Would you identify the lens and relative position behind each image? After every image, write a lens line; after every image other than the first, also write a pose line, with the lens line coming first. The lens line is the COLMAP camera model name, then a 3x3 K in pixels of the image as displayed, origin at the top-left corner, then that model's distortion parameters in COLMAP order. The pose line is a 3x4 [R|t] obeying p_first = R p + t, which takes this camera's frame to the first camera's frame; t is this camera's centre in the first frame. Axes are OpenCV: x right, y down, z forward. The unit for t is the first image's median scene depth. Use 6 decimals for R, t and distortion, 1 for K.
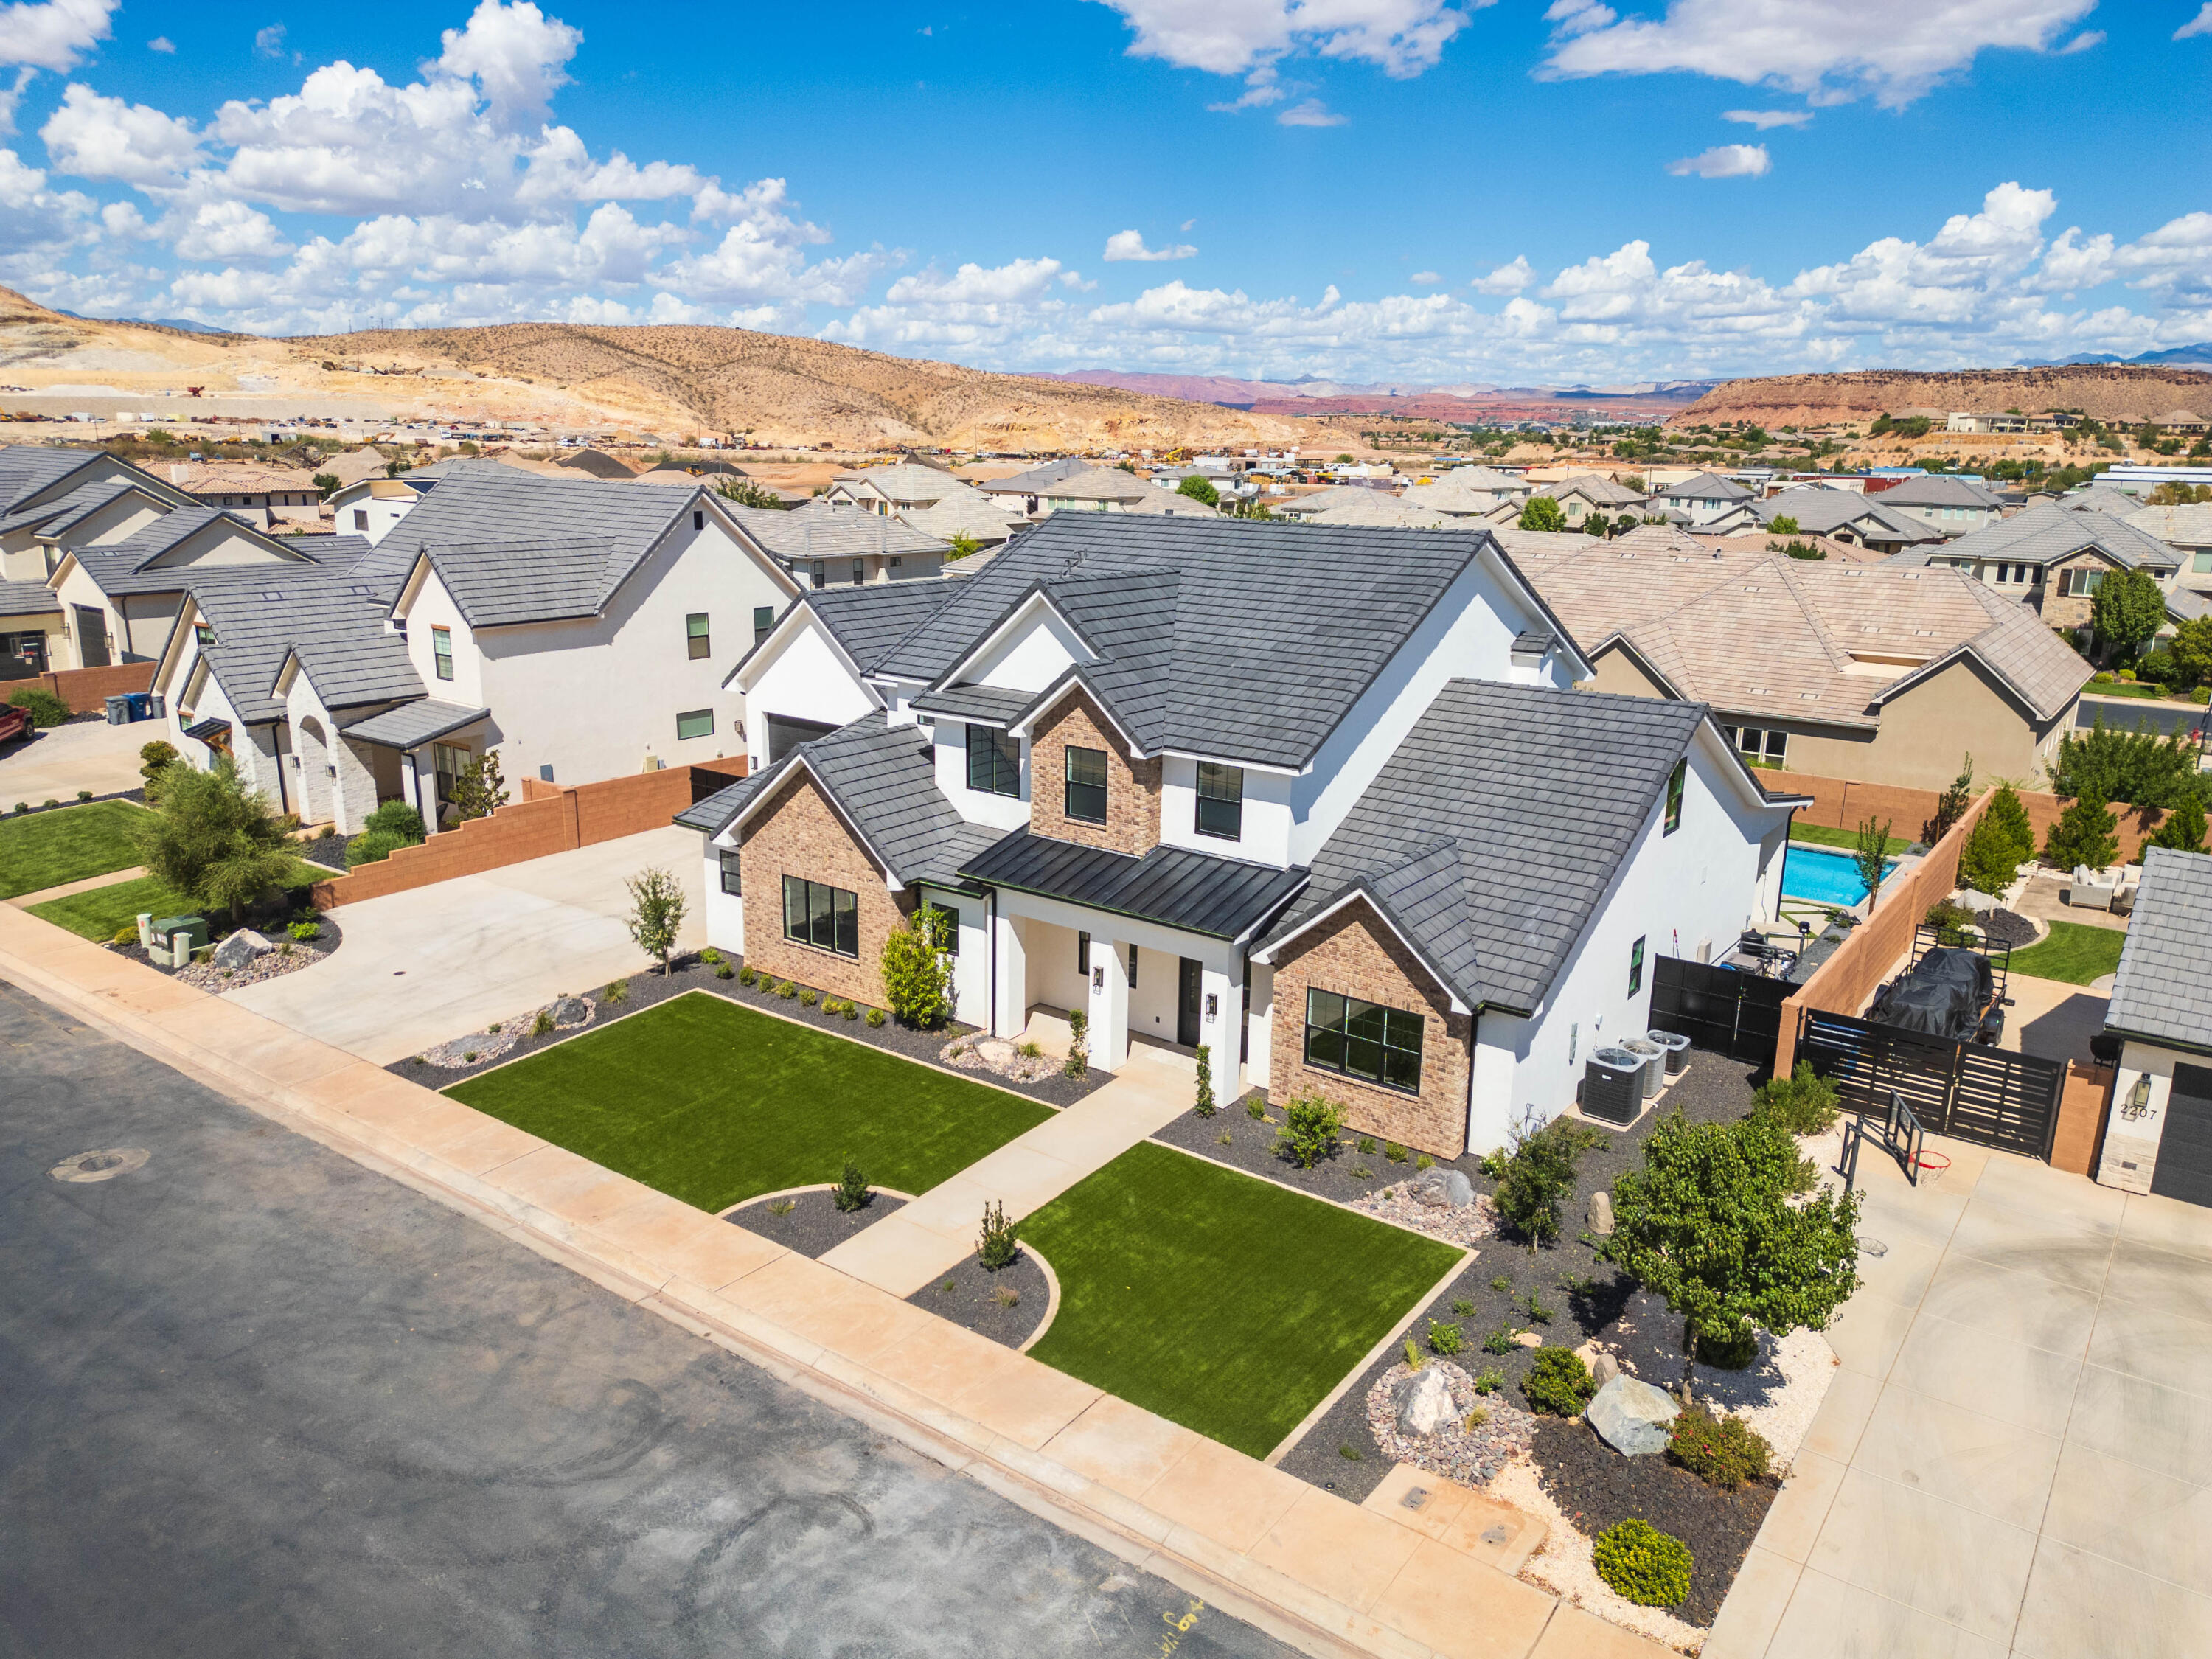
lens RADIAL K [[1556.3, 0, 1106.0], [0, 1556.3, 829.5], [0, 0, 1]] dist [0.076389, -0.076835]
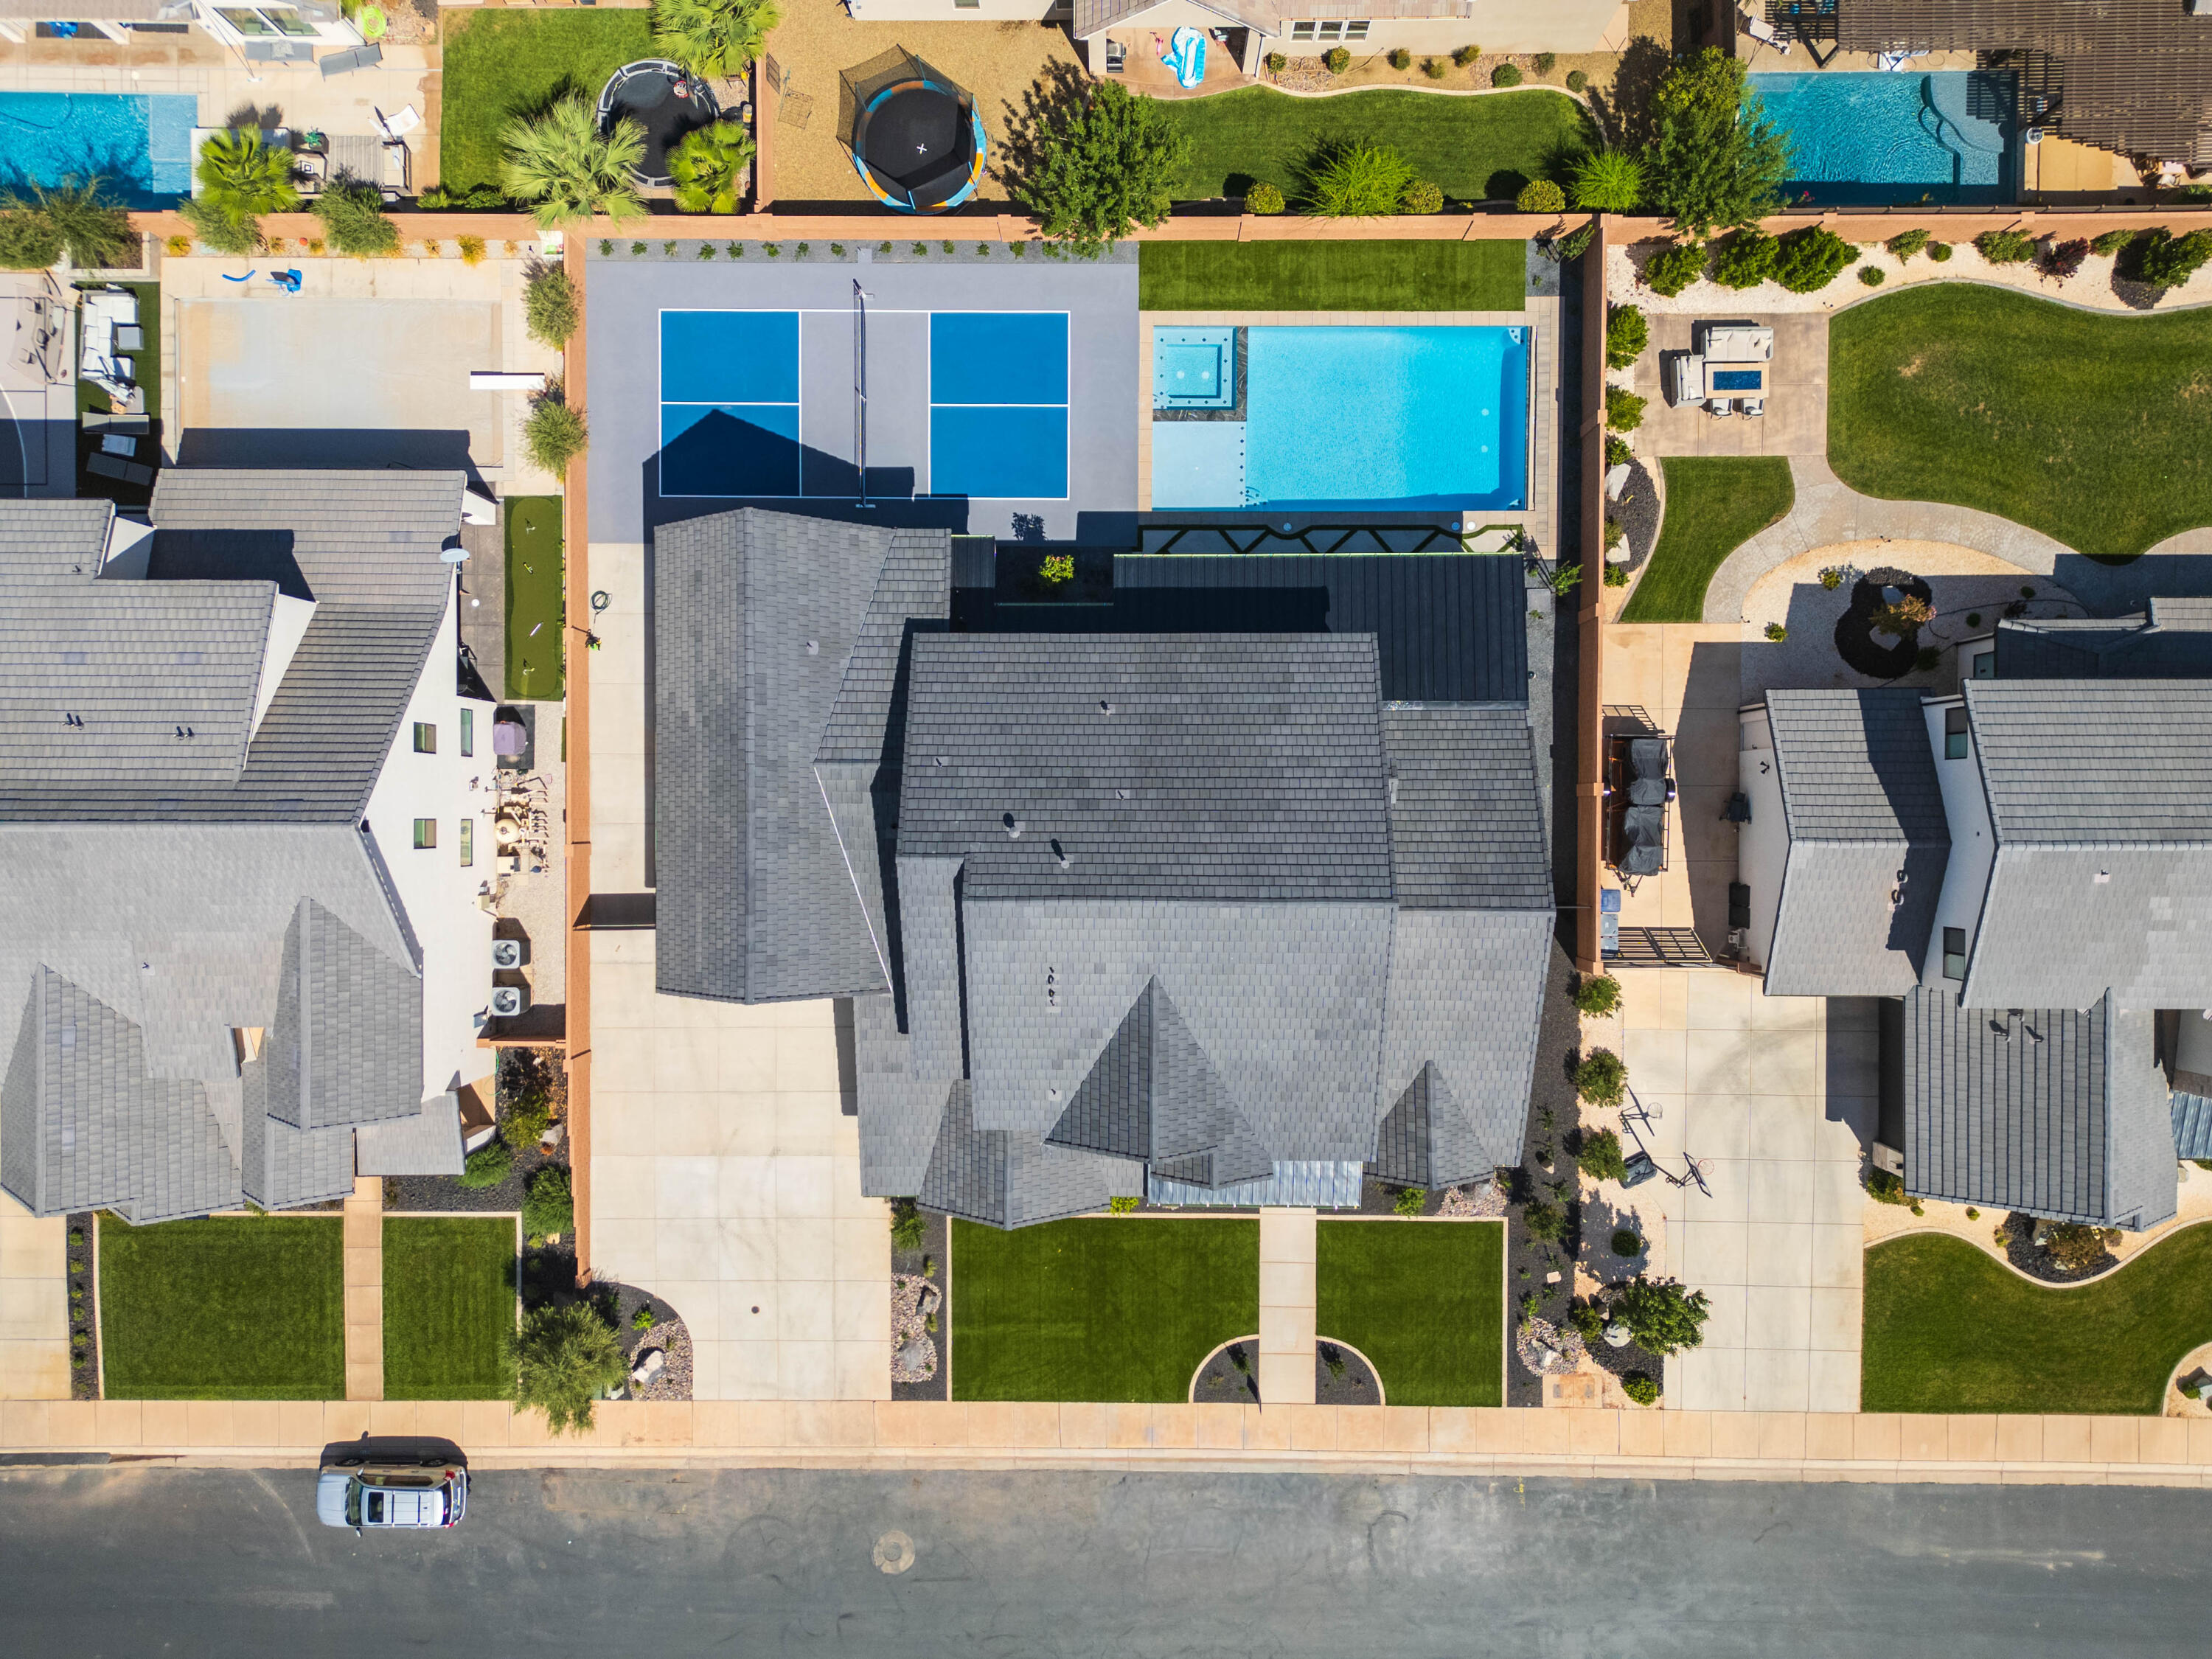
lens RADIAL K [[1556.3, 0, 1106.0], [0, 1556.3, 829.5], [0, 0, 1]] dist [0.076389, -0.076835]
pose [[0.806128, -0.590853, -0.032416, 0.129703], [0.174558, 0.185099, 0.967092, -1.429756], [-0.565409, -0.785258, 0.252352, 0.854903]]
